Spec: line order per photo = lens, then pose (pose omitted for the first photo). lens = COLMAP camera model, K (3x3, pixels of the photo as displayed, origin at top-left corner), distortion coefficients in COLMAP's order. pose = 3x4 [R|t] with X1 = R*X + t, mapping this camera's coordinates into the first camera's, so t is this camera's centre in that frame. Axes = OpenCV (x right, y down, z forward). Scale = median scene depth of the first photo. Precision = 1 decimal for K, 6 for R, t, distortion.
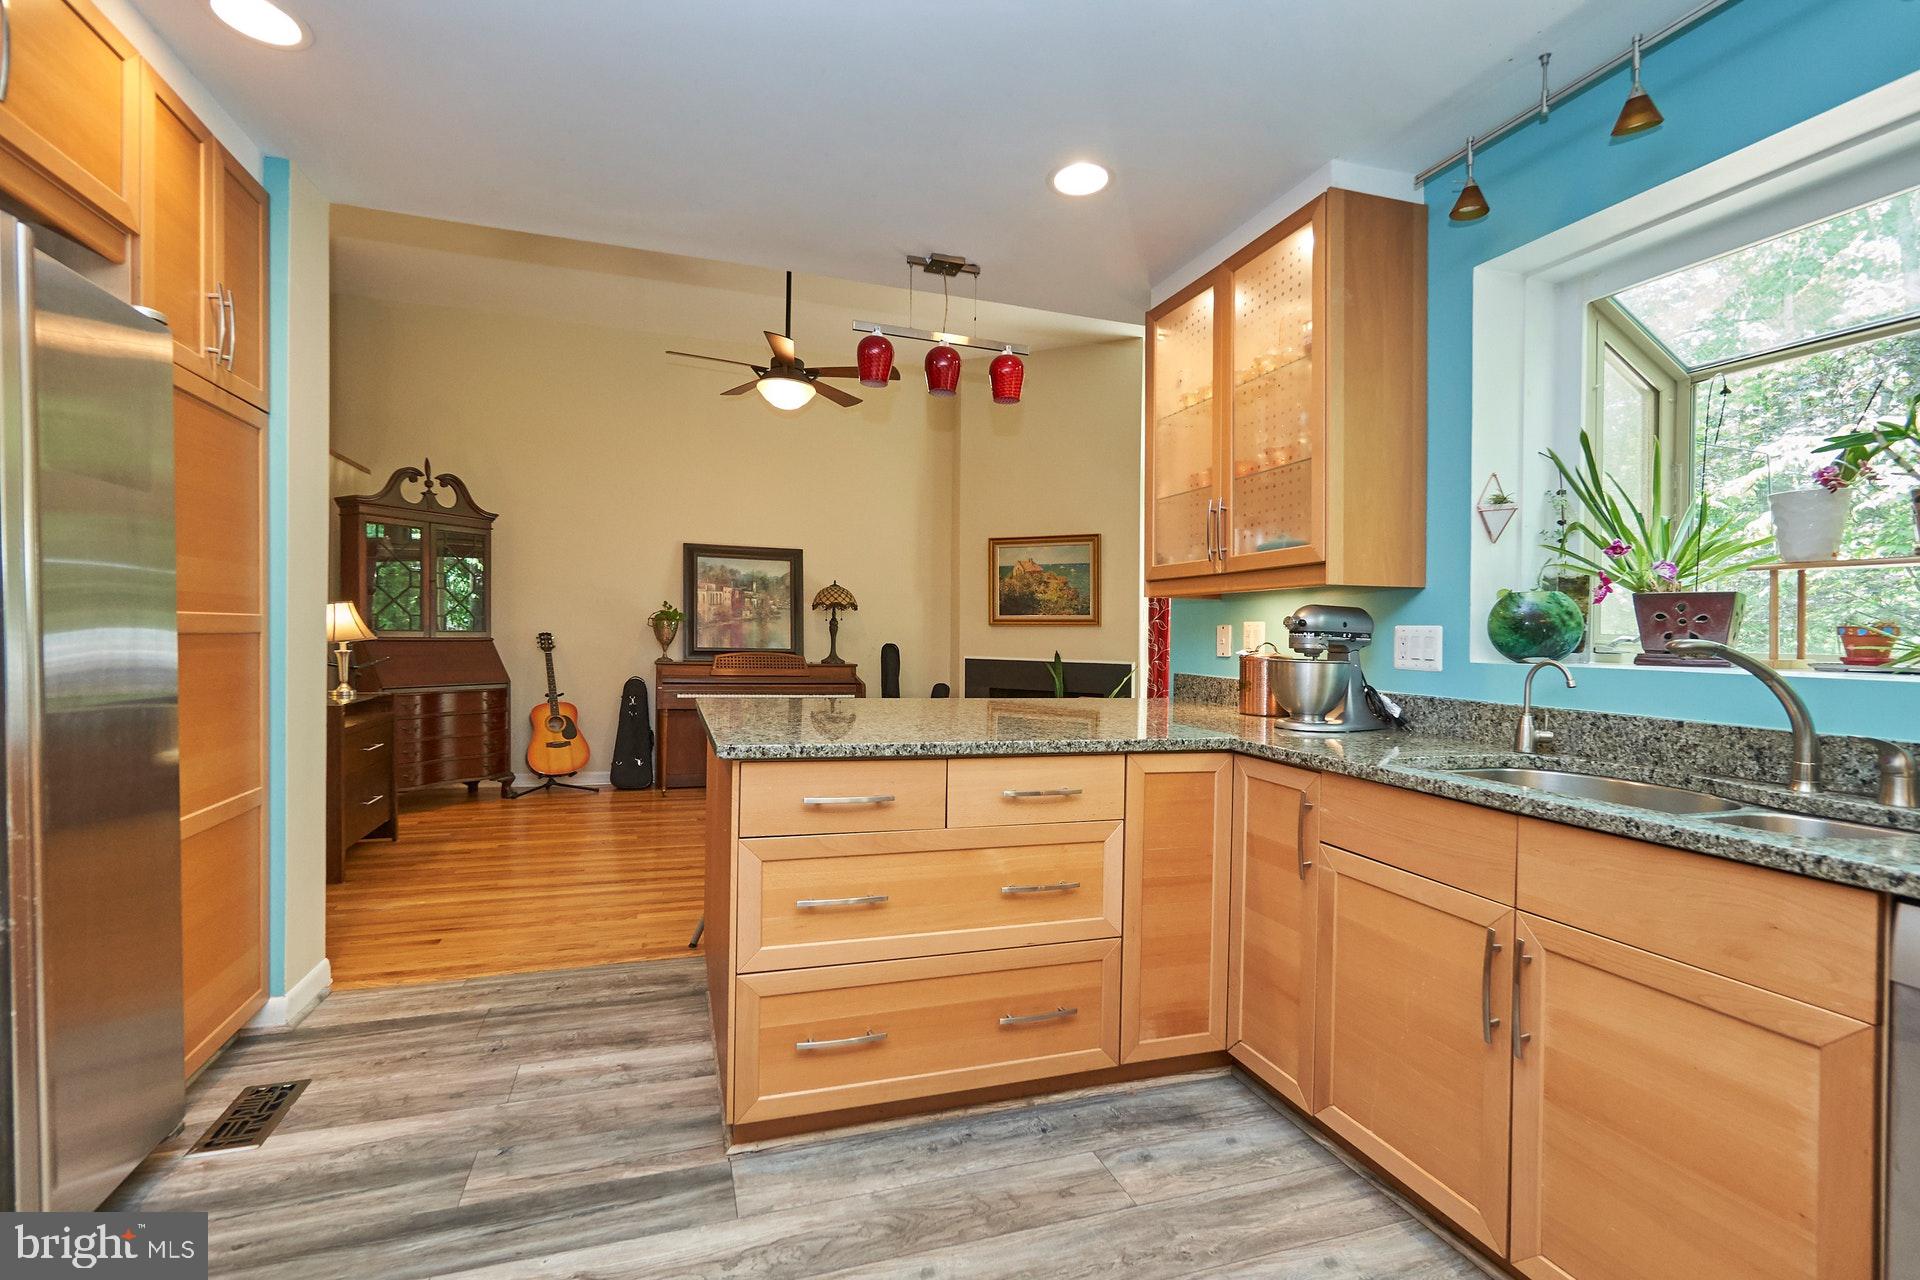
lens RADIAL K [[846.1, 0, 940.4], [0, 846.1, 647.1], [0, 0, 1]] dist [-0.007486, 0.000593]
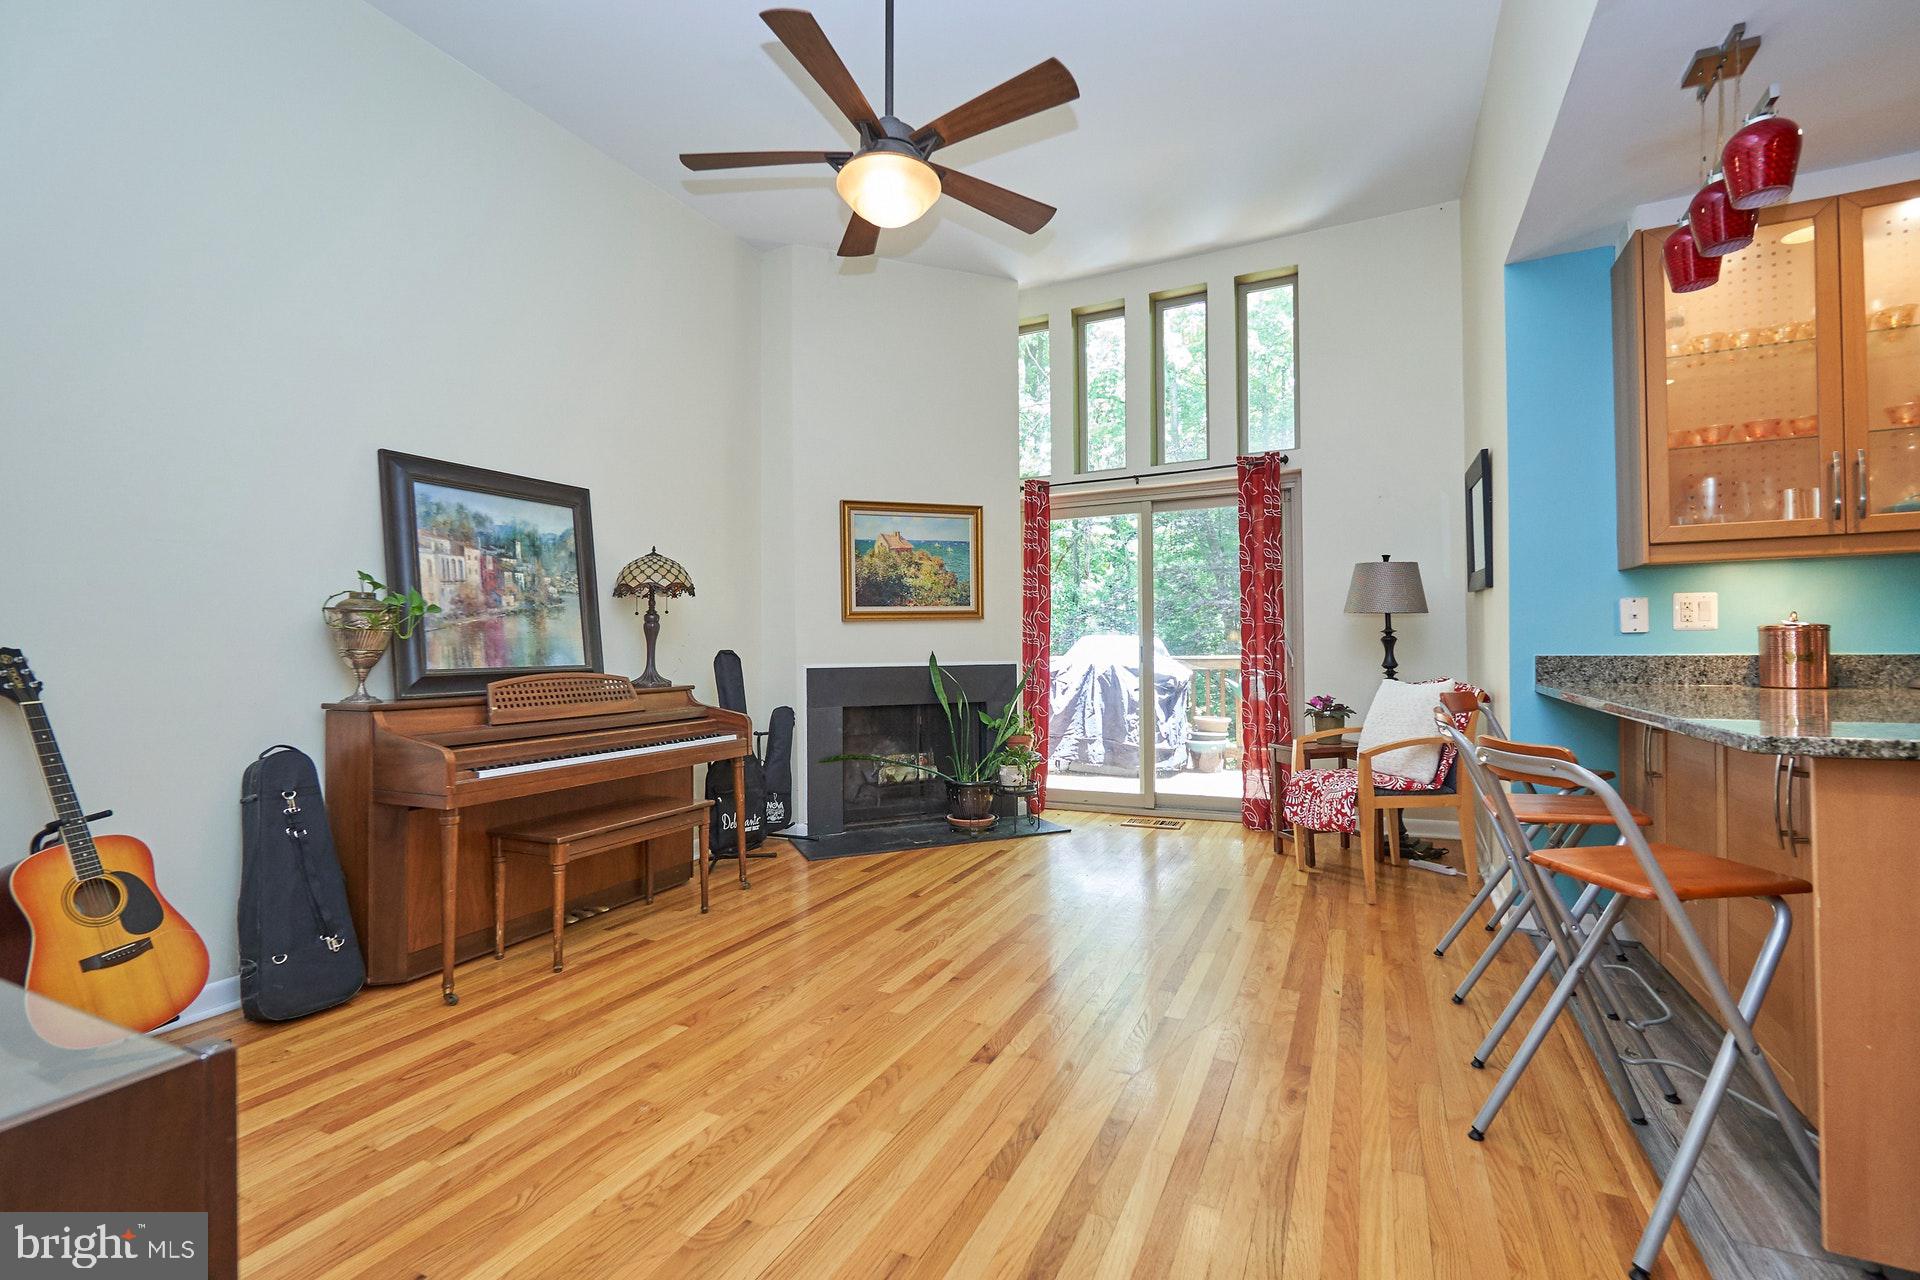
lens RADIAL K [[846.1, 0, 949.5], [0, 846.1, 636.3], [0, 0, 1]] dist [-0.007486, 0.000593]
pose [[0.701779, -0.022354, 0.712044, -0.410199], [0.039822, 0.999176, -0.007879, -0.003044], [-0.711280, 0.033885, 0.702091, 0.444777]]
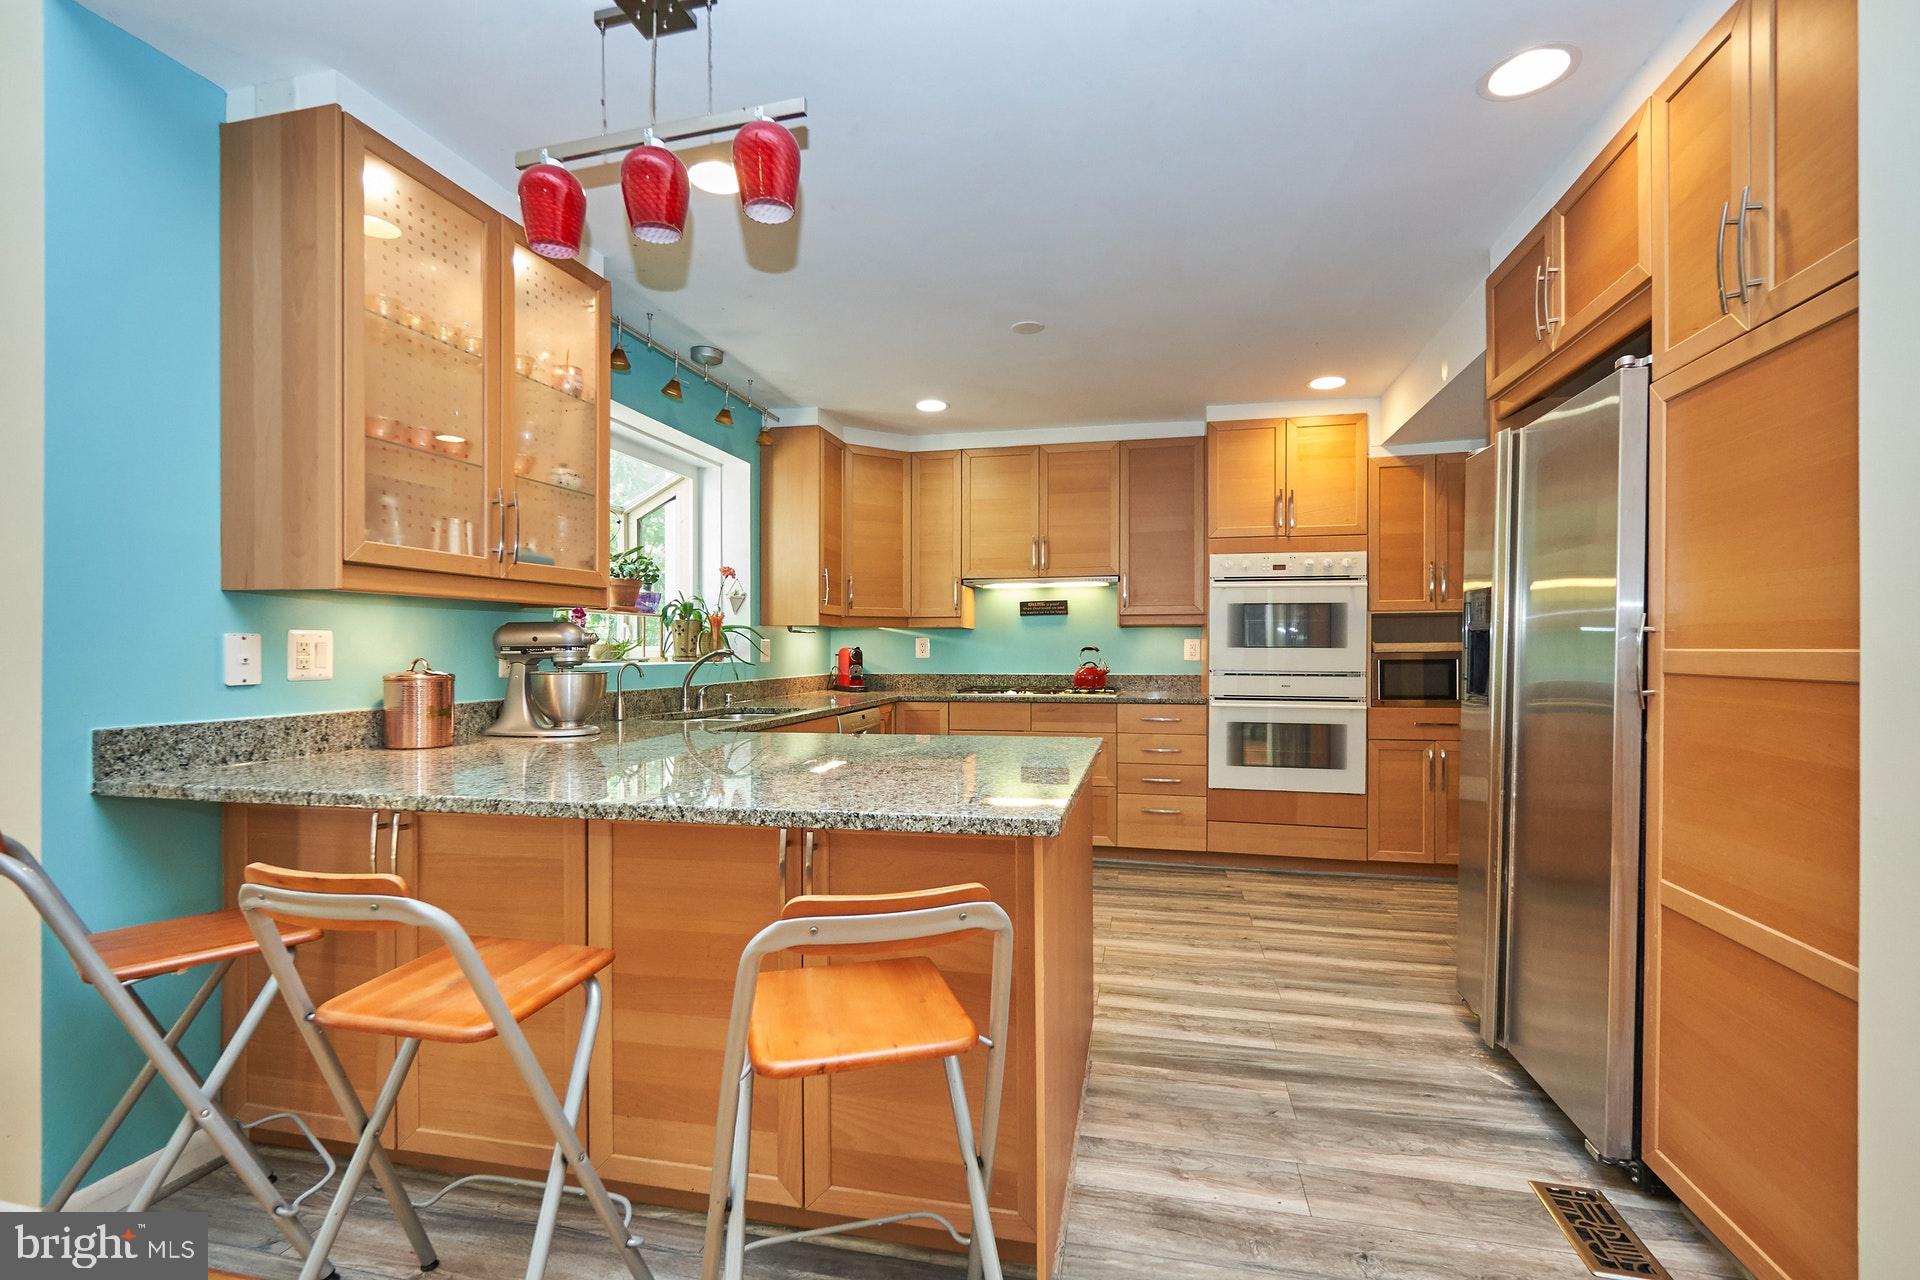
lens RADIAL K [[846.1, 0, 969.5], [0, 846.1, 646.0], [0, 0, 1]] dist [-0.007486, 0.000593]
pose [[-0.862281, -0.016518, 0.506161, -0.210884], [-0.007182, 0.999766, 0.020391, -0.016151], [-0.506379, 0.013948, -0.862198, 0.629155]]
